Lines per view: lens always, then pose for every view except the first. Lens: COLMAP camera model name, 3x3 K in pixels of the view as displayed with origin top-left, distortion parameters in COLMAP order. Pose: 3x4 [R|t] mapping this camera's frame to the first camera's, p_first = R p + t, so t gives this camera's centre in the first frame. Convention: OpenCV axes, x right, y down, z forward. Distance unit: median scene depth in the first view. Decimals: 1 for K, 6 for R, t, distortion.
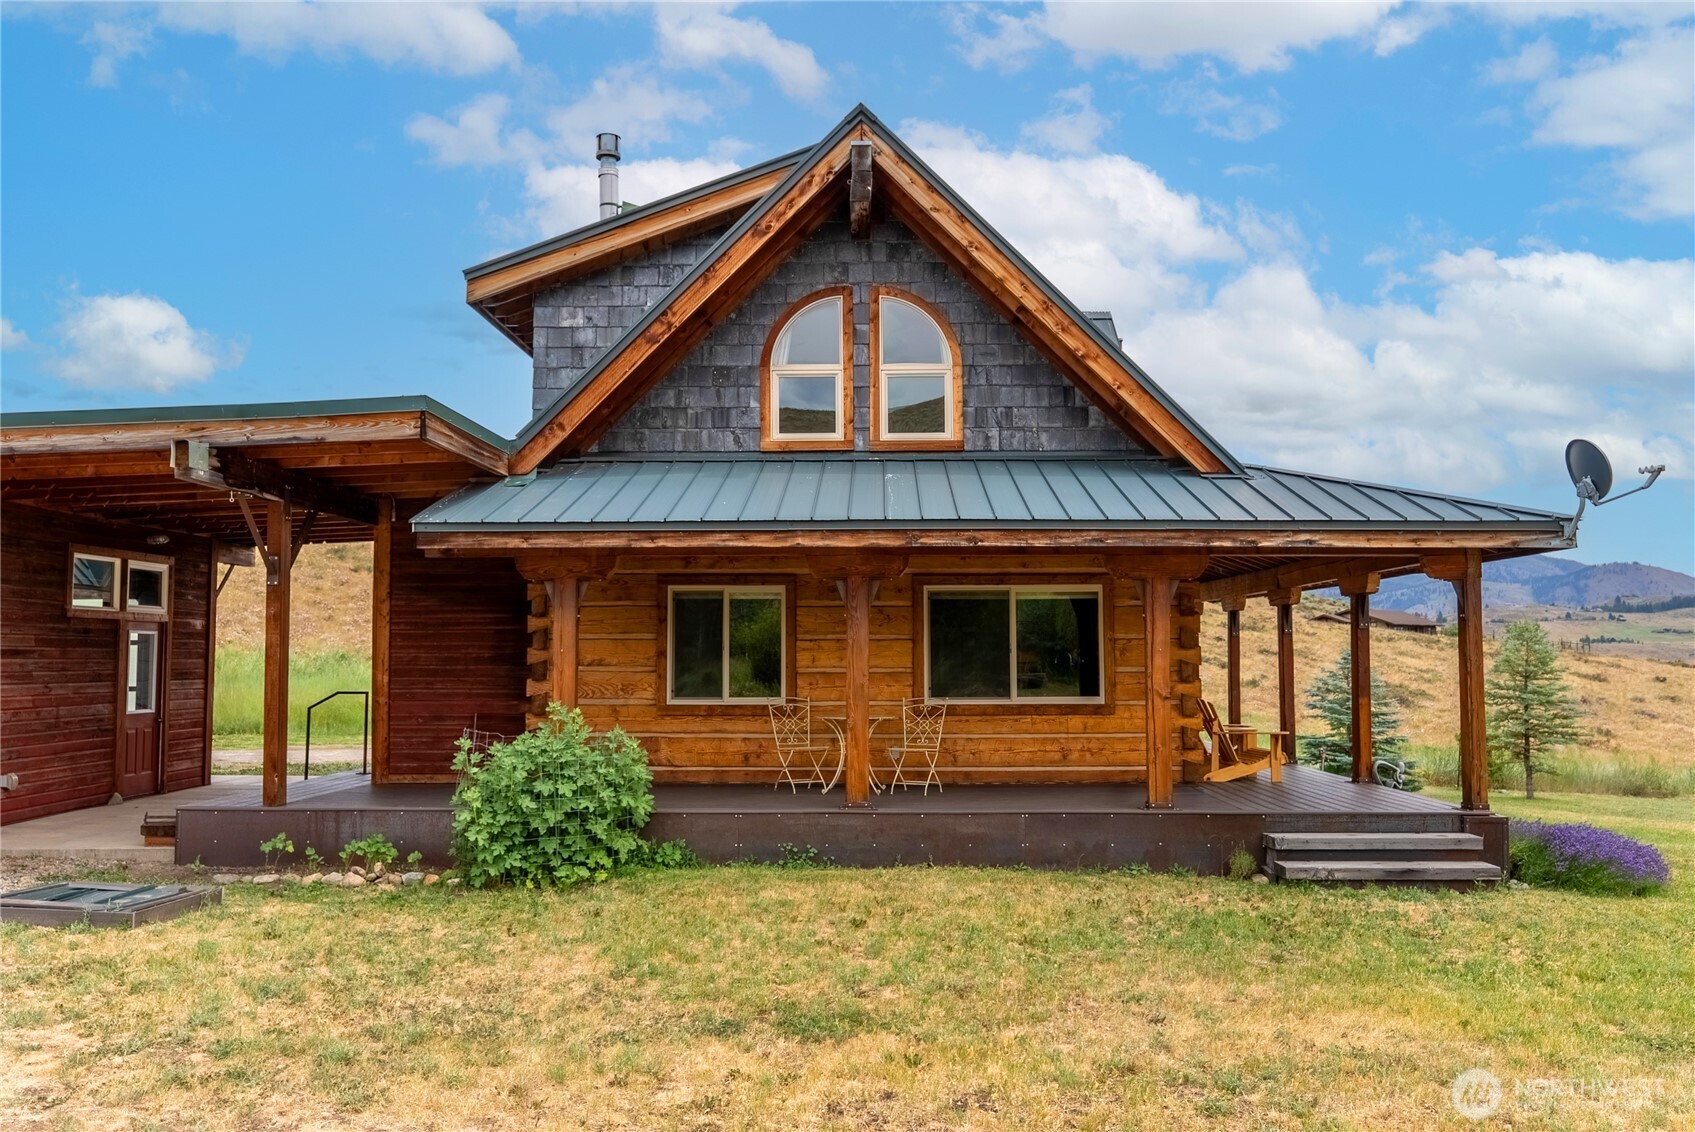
lens RADIAL K [[1343.2, 0, 847.5], [0, 1343.2, 566.0], [0, 0, 1]] dist [-0.009106, -0.005879]
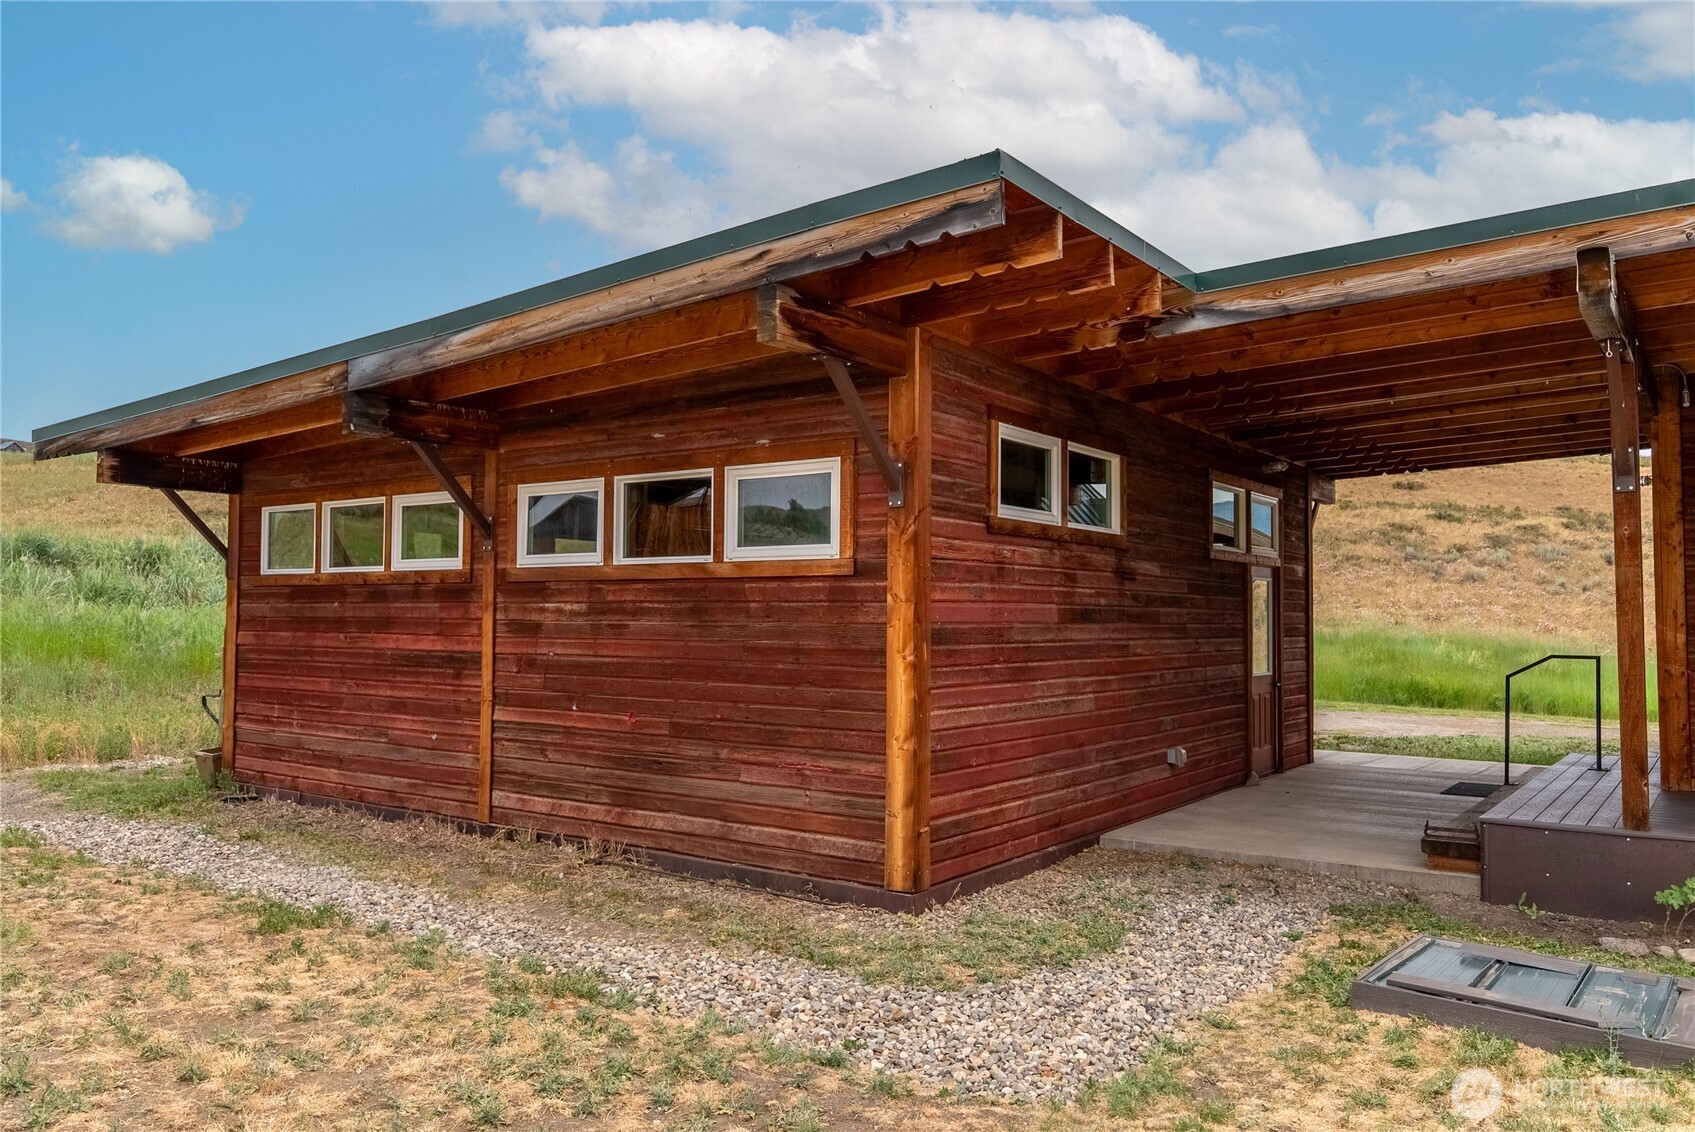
lens RADIAL K [[1249.6, 0, 847.5], [0, 1249.6, 566.0], [0, 0, 1]] dist [-0.005005, -0.002819]
pose [[0.825544, -0.018254, -0.564042, -0.342088], [0.031208, 0.999424, 0.013332, 0.026155], [0.563474, -0.028609, 0.825639, 0.242811]]
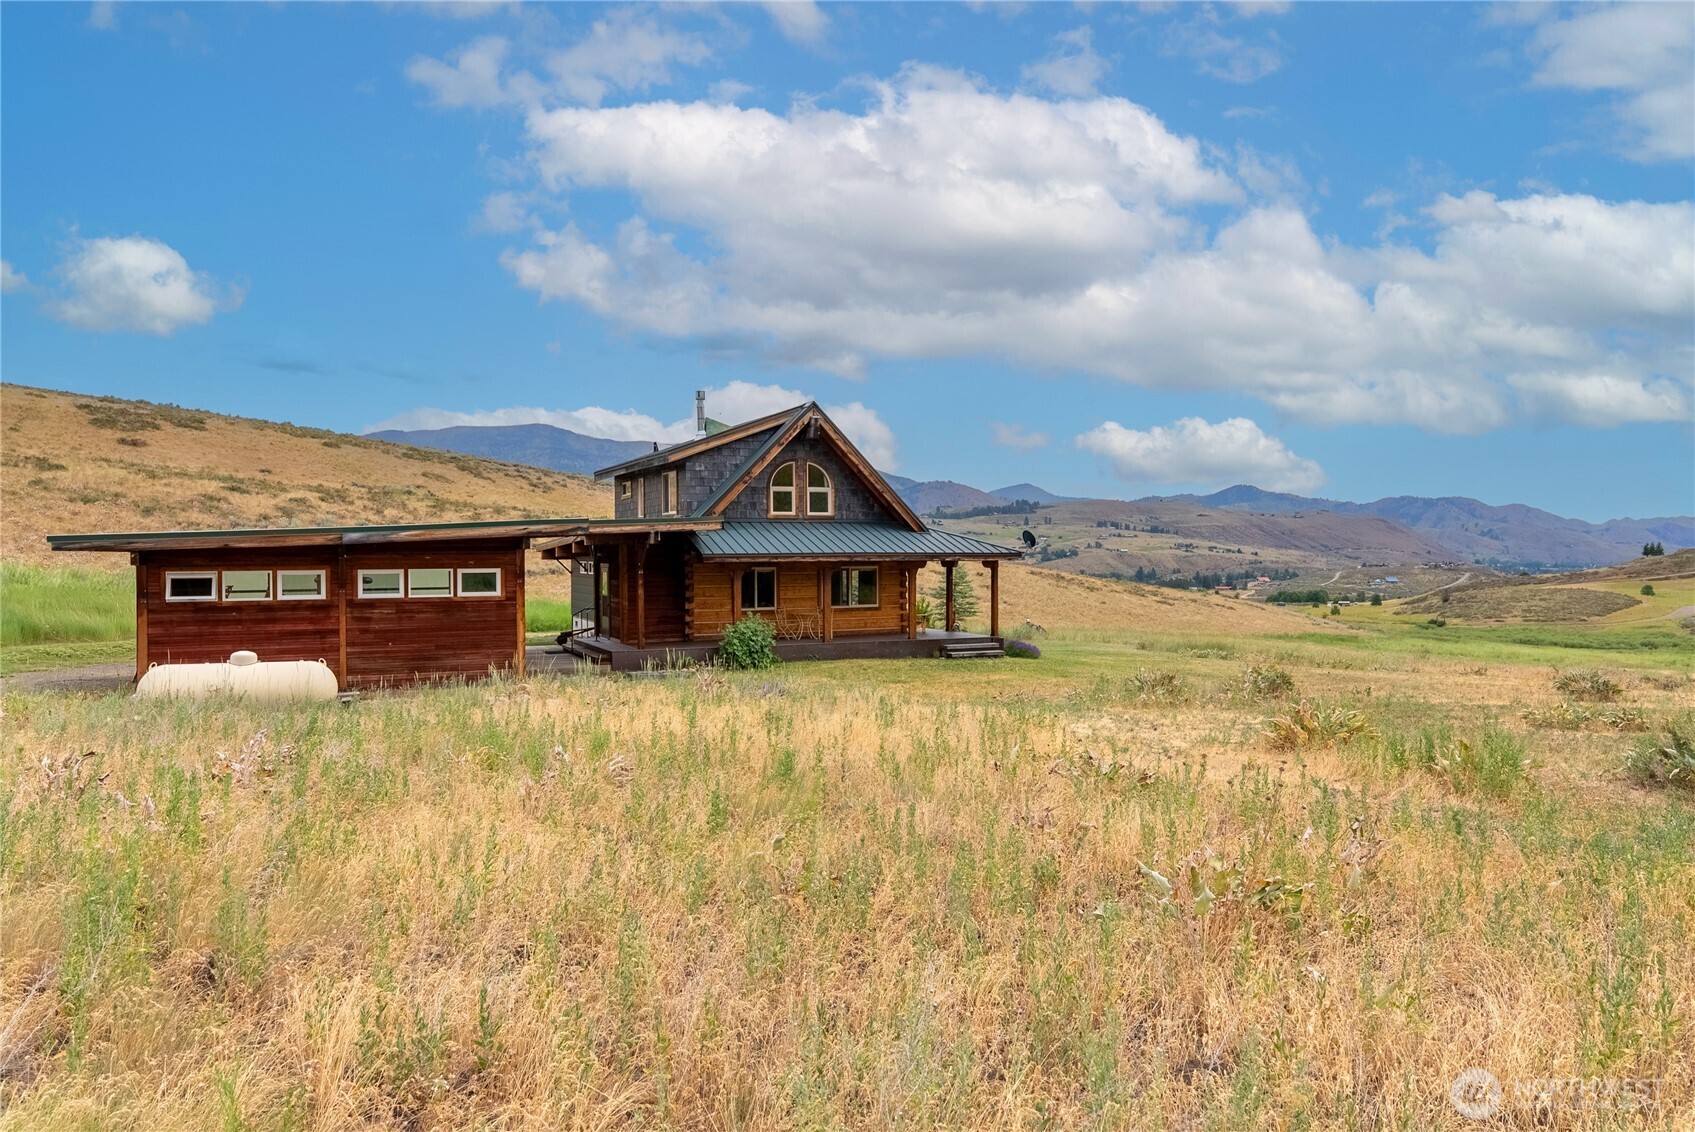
lens RADIAL K [[1155.3, 0, 847.5], [0, 1155.3, 566.0], [0, 0, 1]] dist [-0.009054, -0.001527]
pose [[0.902154, -0.009183, 0.431317, -0.944322], [-0.025290, 0.996928, 0.074122, -0.168910], [-0.430672, -0.077777, 0.899151, -1.216614]]
